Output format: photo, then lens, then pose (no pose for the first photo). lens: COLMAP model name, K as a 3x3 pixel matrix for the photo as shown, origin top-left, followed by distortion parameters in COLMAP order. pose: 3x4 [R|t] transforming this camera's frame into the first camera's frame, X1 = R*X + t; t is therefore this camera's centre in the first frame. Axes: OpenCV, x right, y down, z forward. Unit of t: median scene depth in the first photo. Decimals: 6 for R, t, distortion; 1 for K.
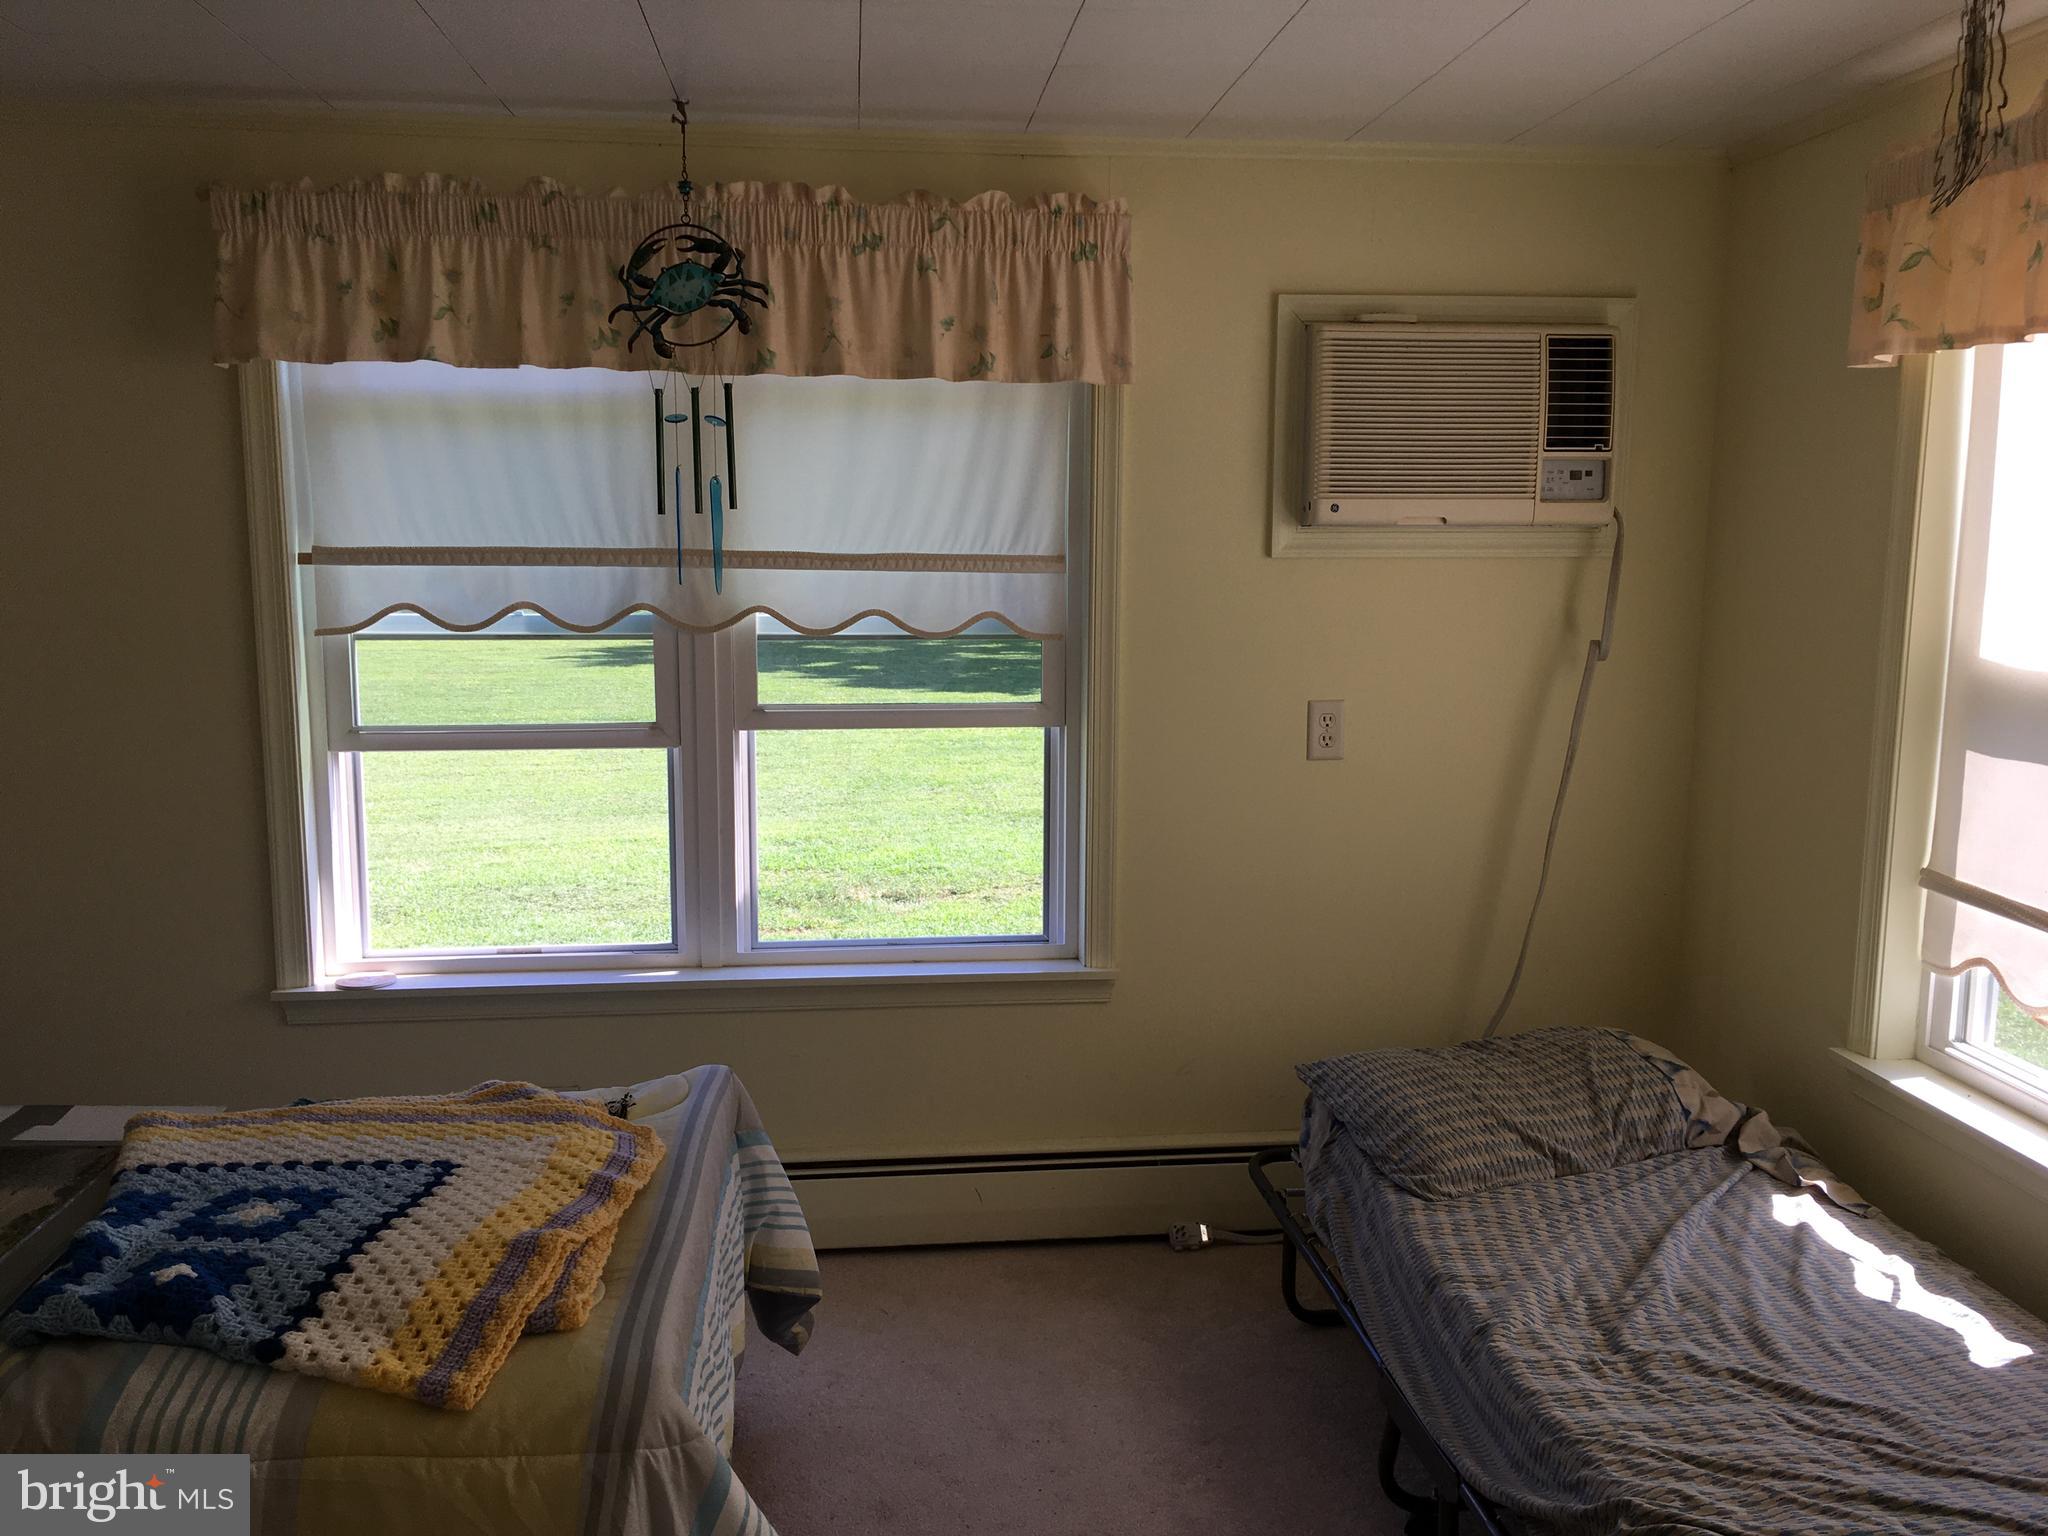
lens RADIAL K [[1727.6, 0, 1026.5], [0, 1727.6, 764.6], [0, 0, 1]] dist [0.065324, -0.081312]
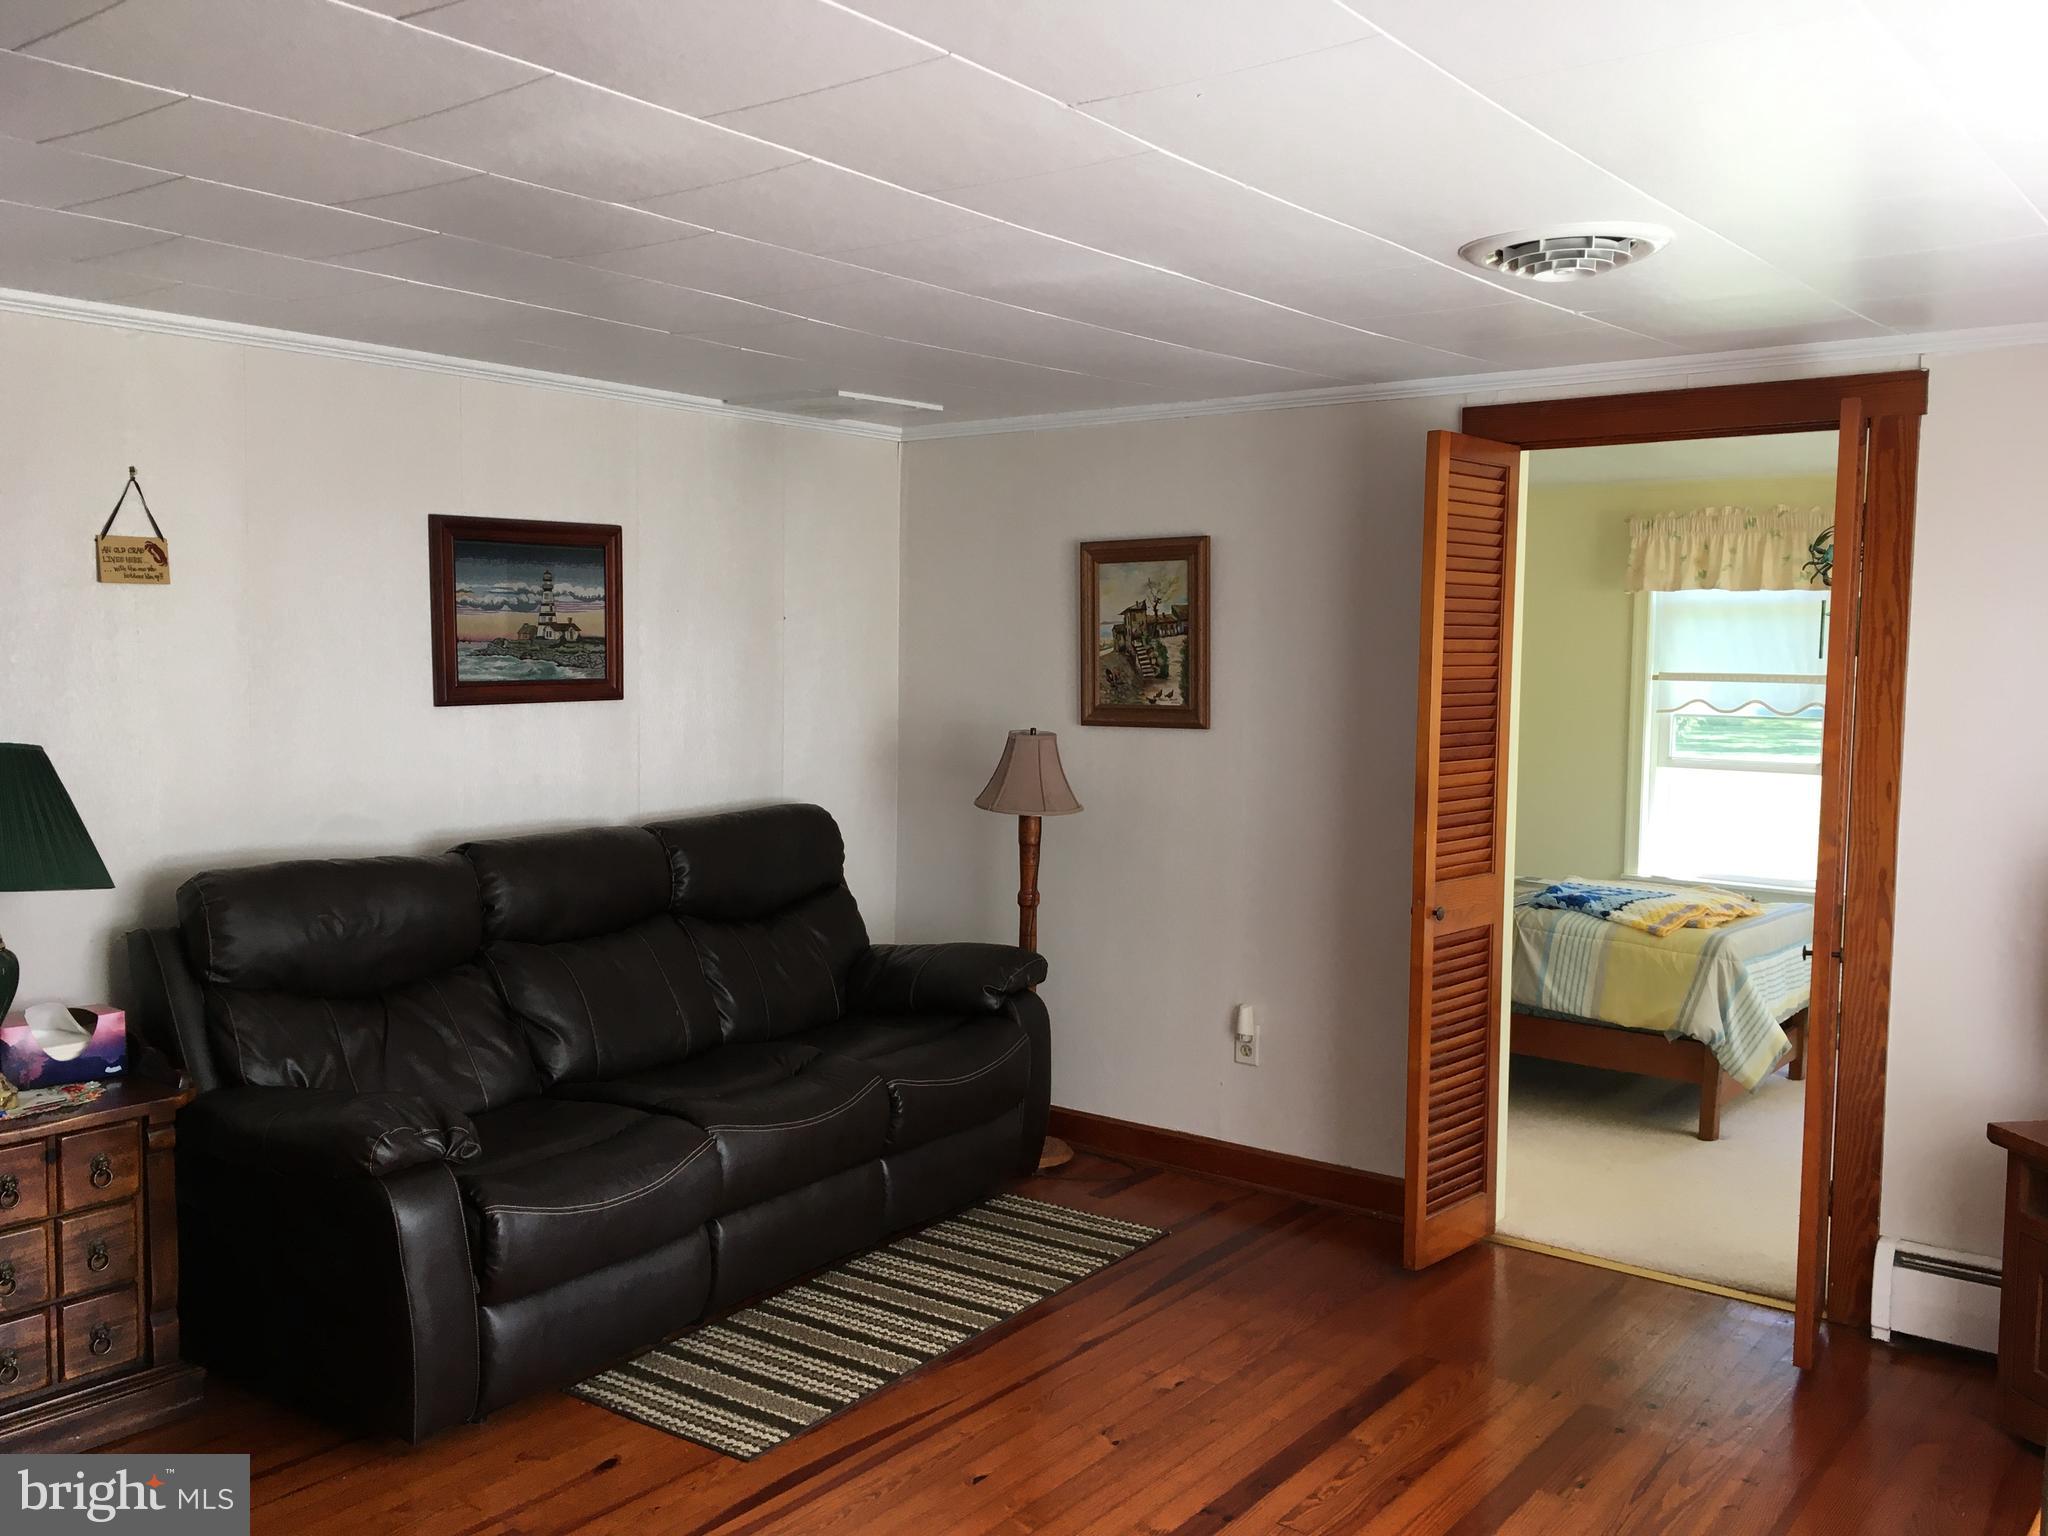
lens RADIAL K [[1727.6, 0, 1026.5], [0, 1727.6, 764.6], [0, 0, 1]] dist [0.065324, -0.081312]
pose [[0.721316, 0.053887, -0.690506, 0.562866], [-0.110346, 0.993176, -0.037762, 0.169319], [0.683759, 0.103433, 0.722340, -1.172908]]
